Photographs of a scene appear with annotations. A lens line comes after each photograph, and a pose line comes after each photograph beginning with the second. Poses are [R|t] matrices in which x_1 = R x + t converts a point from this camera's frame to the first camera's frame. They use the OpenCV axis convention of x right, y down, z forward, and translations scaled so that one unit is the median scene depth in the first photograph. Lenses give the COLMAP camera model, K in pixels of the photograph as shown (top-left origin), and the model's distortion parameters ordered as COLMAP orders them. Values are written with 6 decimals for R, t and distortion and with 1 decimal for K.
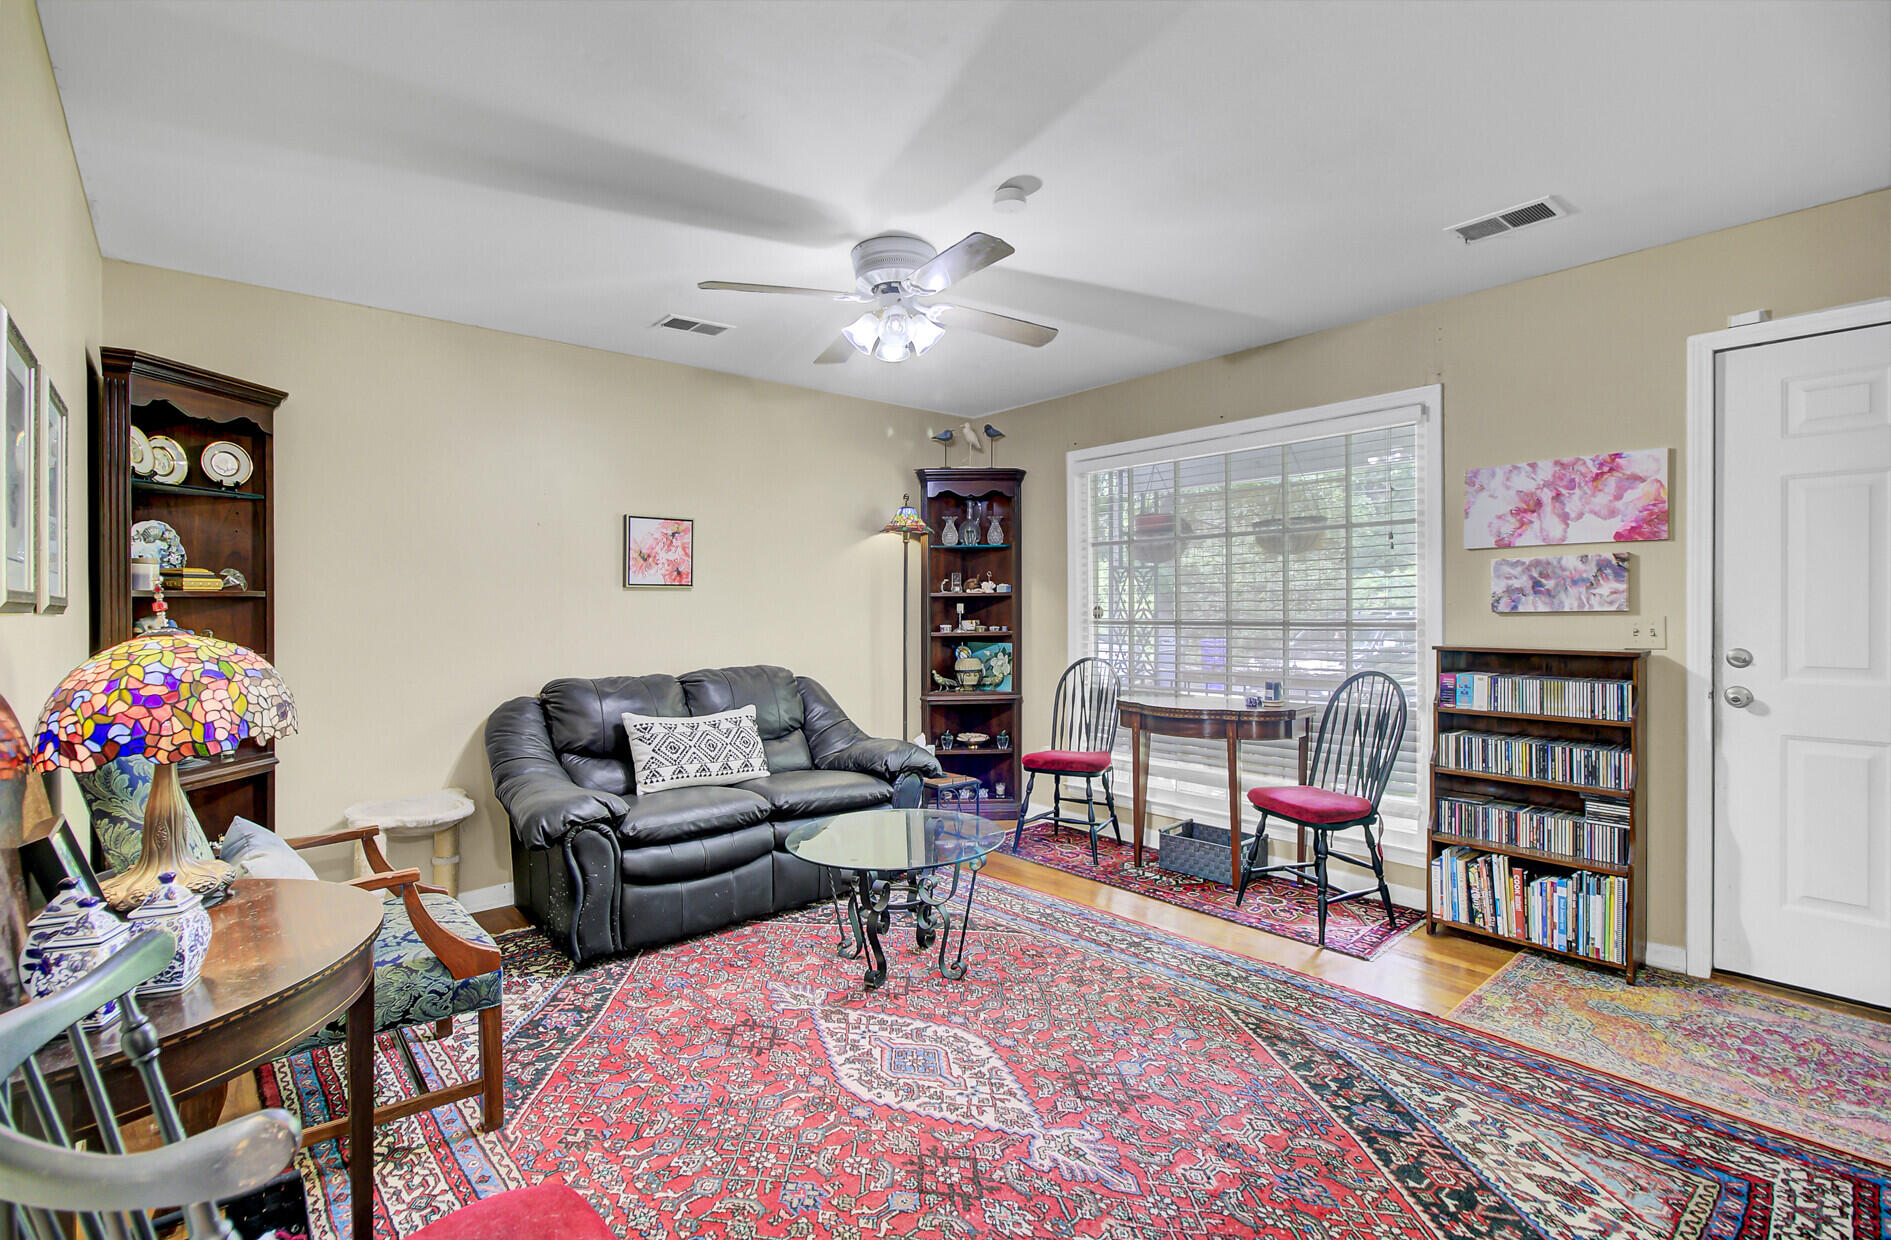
lens RADIAL K [[863.9, 0, 940.0], [0, 863.9, 613.5], [0, 0, 1]] dist [-0.010230, 0.005571]
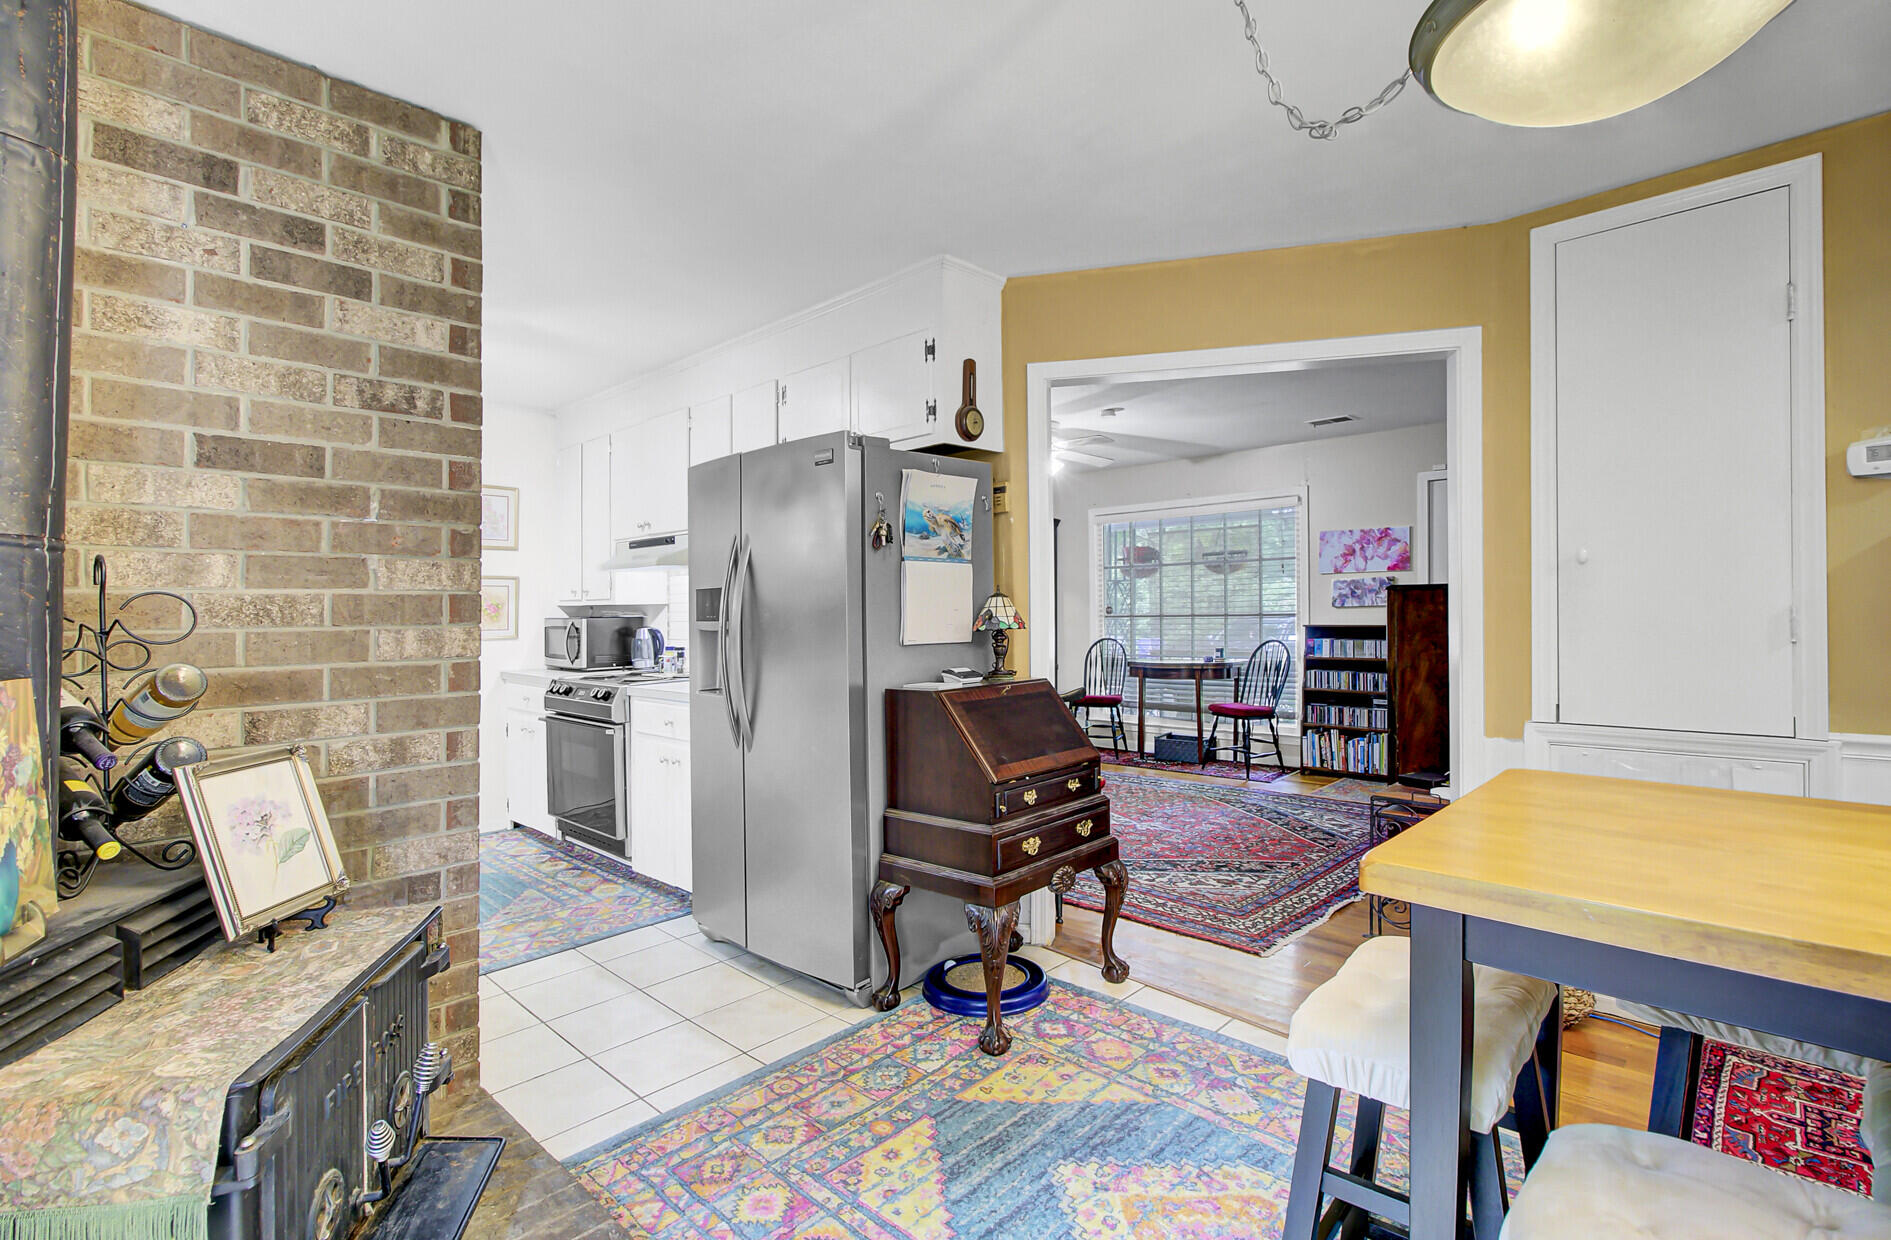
lens RADIAL K [[863.9, 0, 950.9], [0, 863.9, 627.6], [0, 0, 1]] dist [-0.010230, 0.005571]
pose [[0.995078, -0.003731, 0.099021, -0.423245], [0.003210, 0.999980, 0.005423, 0.033910], [-0.099039, -0.005079, 0.995071, -0.885736]]
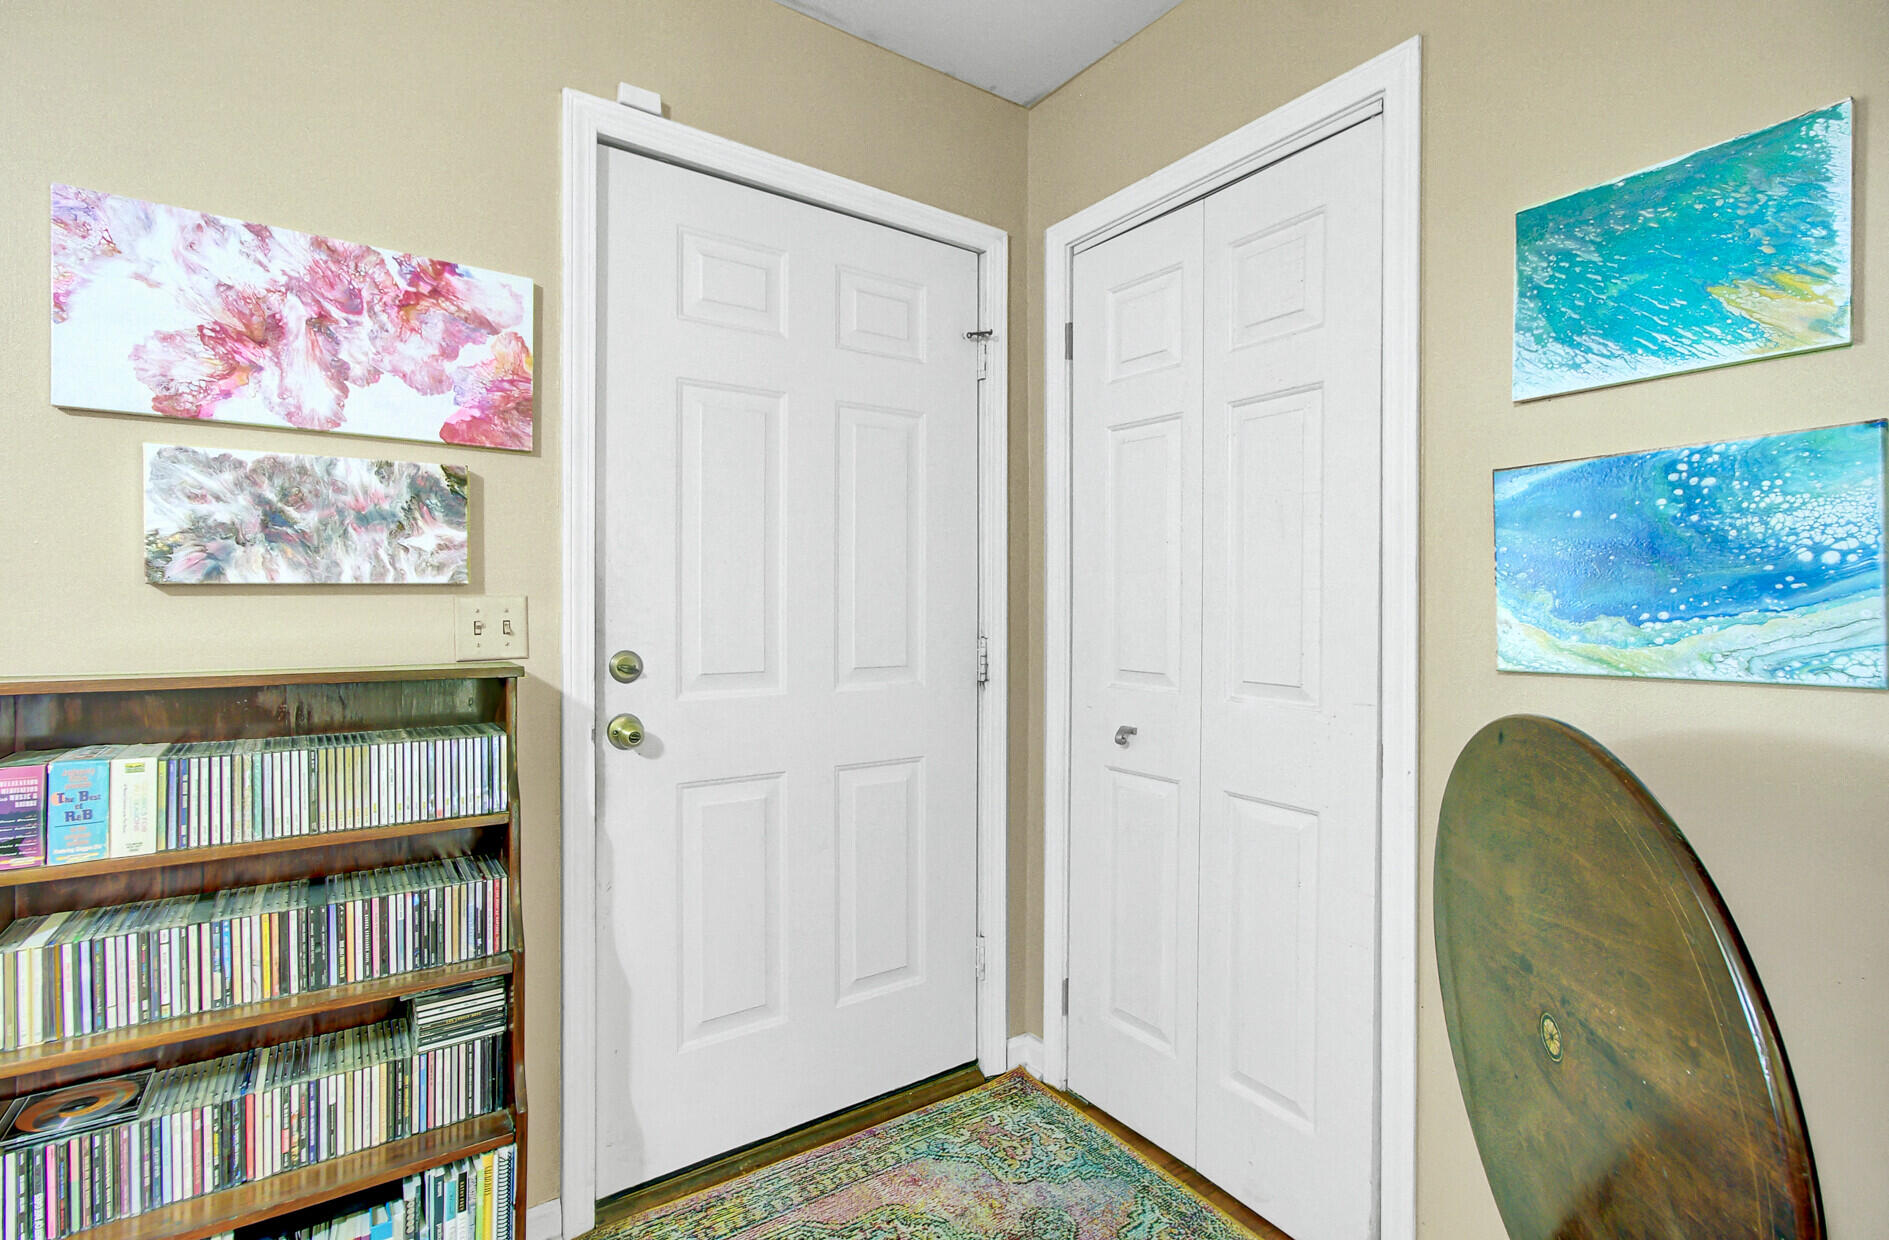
lens RADIAL K [[863.0, 0, 936.3], [0, 863.0, 620.7], [0, 0, 1]] dist [-0.010230, 0.005571]
pose [[0.111140, -0.003912, 0.993797, 0.321452], [0.008800, 0.999957, 0.002952, 0.017760], [-0.993766, 0.008418, 0.111170, 0.649449]]
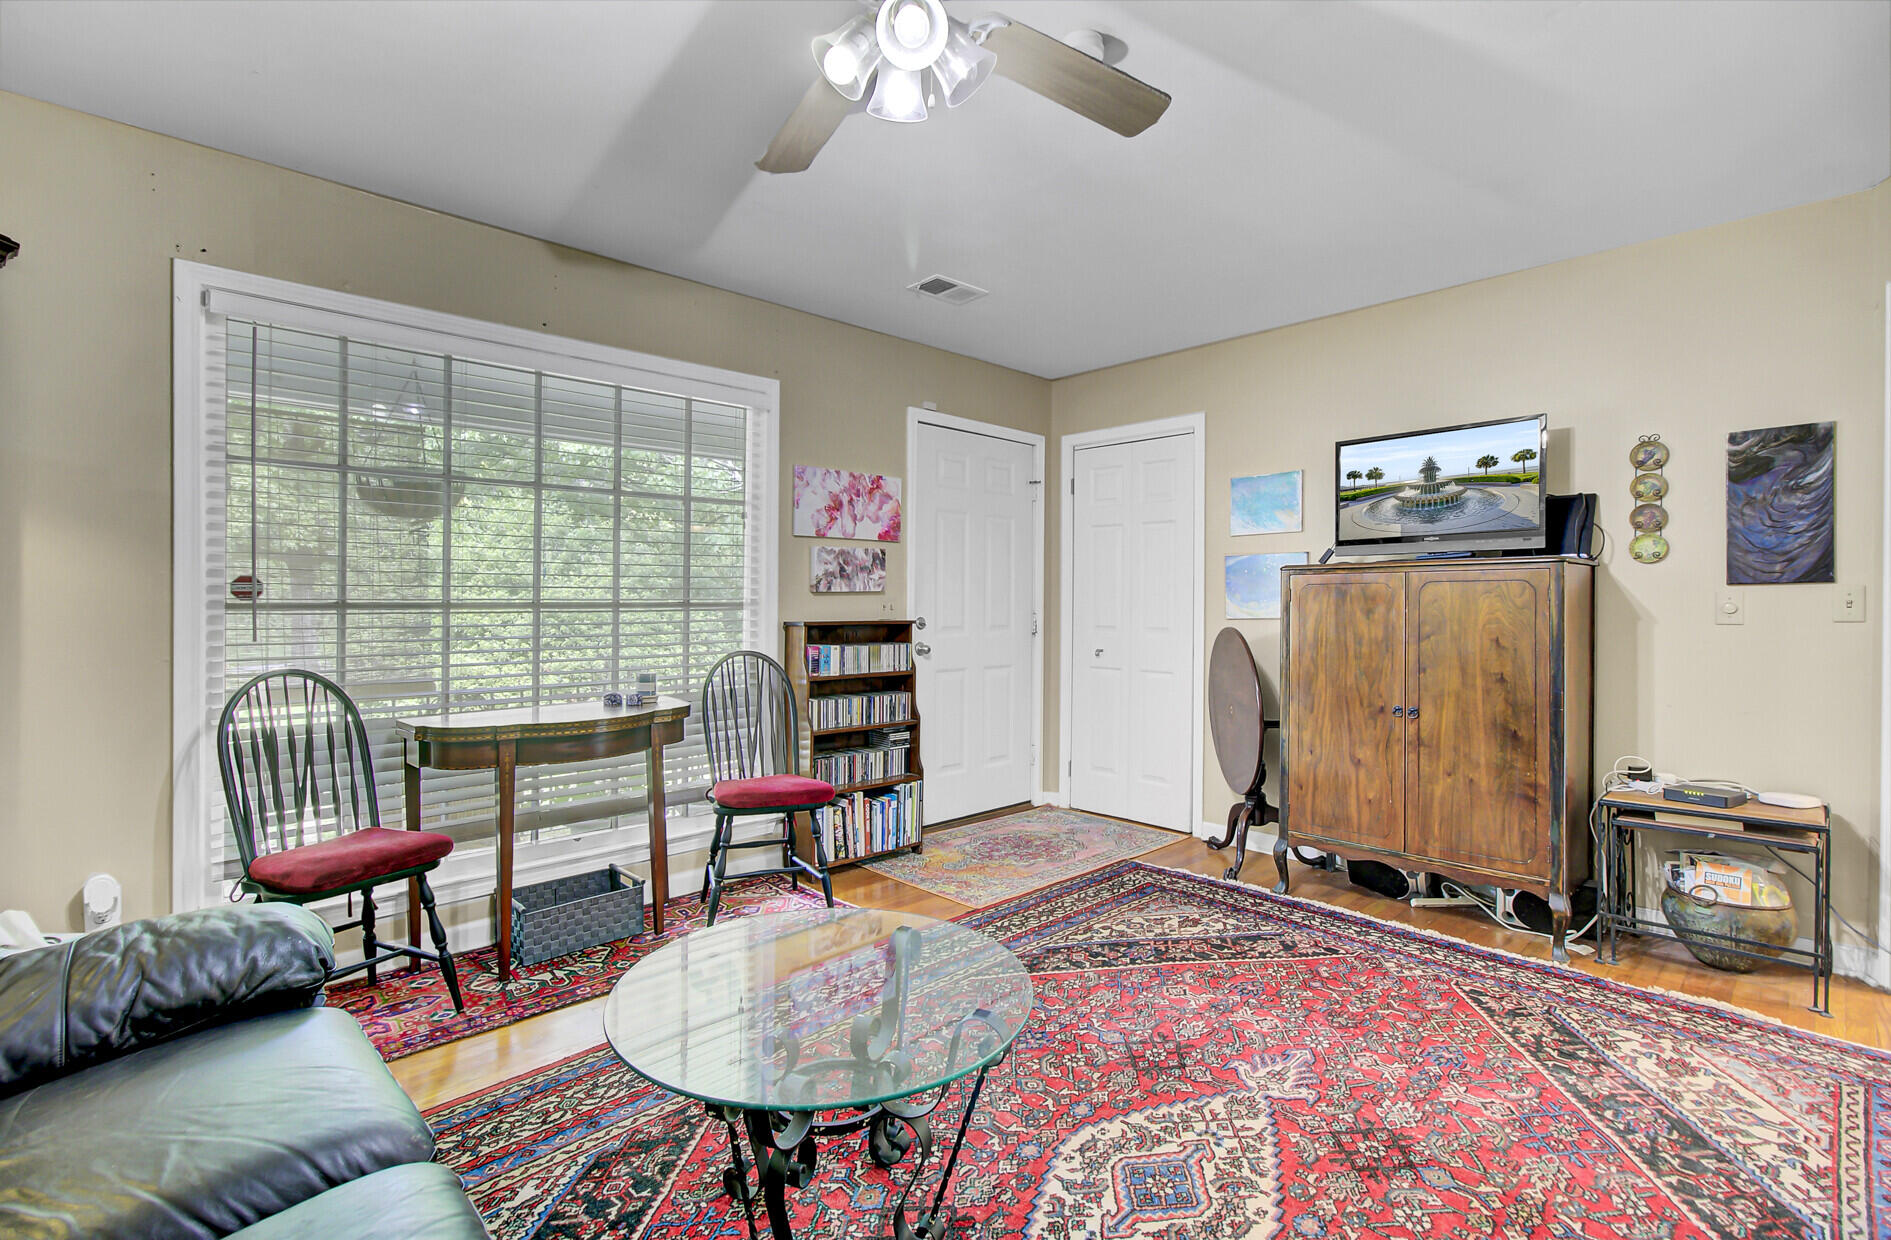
lens RADIAL K [[863.9, 0, 936.9], [0, 863.9, 632.2], [0, 0, 1]] dist [-0.010230, 0.005571]
pose [[-0.050347, -0.019178, 0.998548, -0.567402], [0.012761, 0.999722, 0.019844, 0.033679], [-0.998650, 0.013742, -0.050088, 0.950149]]
